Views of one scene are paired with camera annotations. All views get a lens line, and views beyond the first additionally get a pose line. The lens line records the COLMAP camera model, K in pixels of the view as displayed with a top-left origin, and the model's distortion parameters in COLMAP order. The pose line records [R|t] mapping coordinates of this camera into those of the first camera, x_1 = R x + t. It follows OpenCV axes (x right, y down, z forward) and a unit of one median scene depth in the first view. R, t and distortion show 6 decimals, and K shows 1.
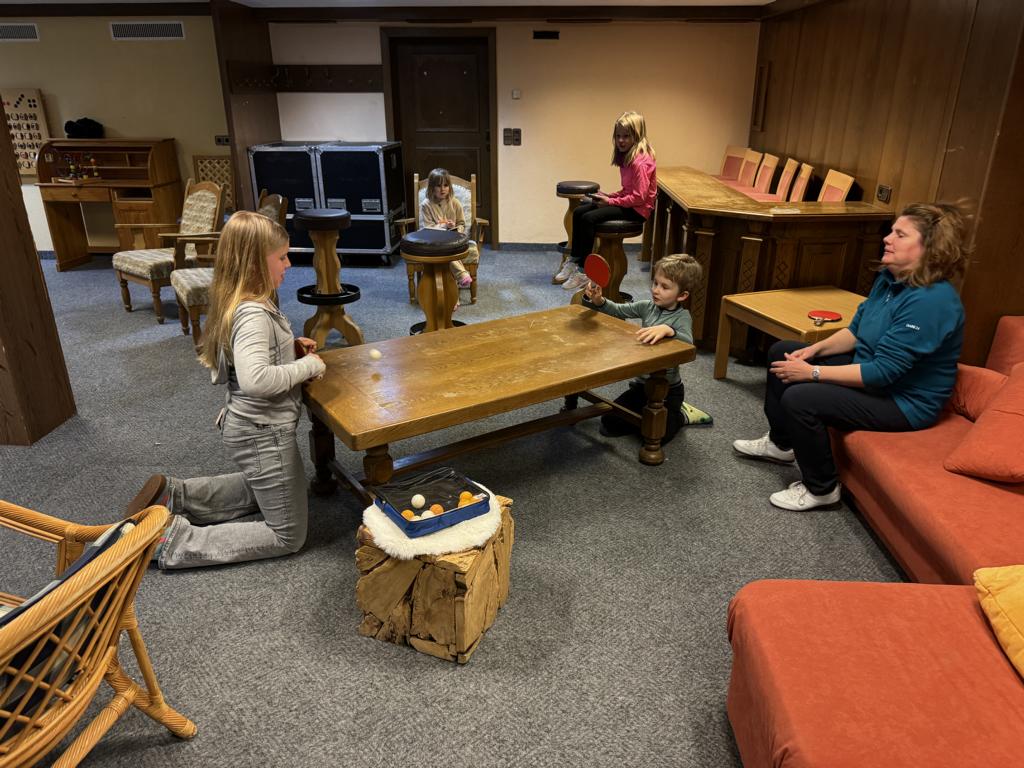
lens RADIAL K [[729.0, 0, 512.7], [0, 729.0, 391.0], [0, 0, 1]] dist [0.032595, -0.035966]
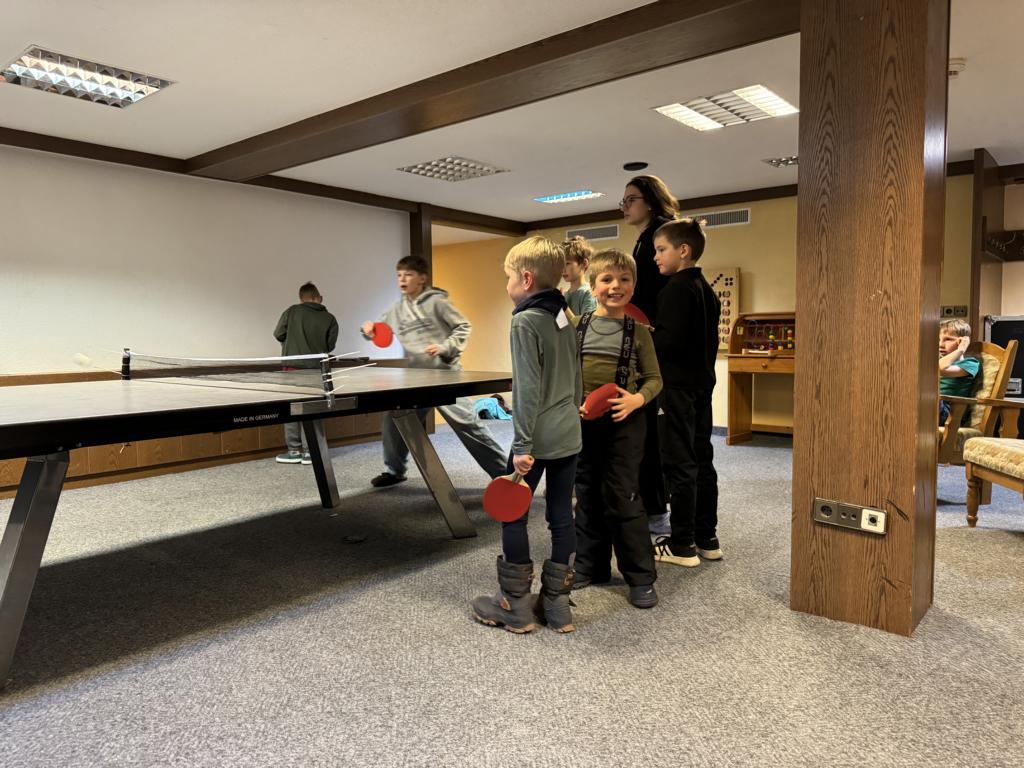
lens RADIAL K [[729.0, 0, 502.1], [0, 729.0, 379.7], [0, 0, 1]] dist [0.032595, -0.035966]
pose [[0.802930, 0.030557, -0.595290, -0.303761], [-0.219482, 0.943675, -0.247600, 0.054441], [0.554194, 0.329461, 0.764411, 0.101033]]
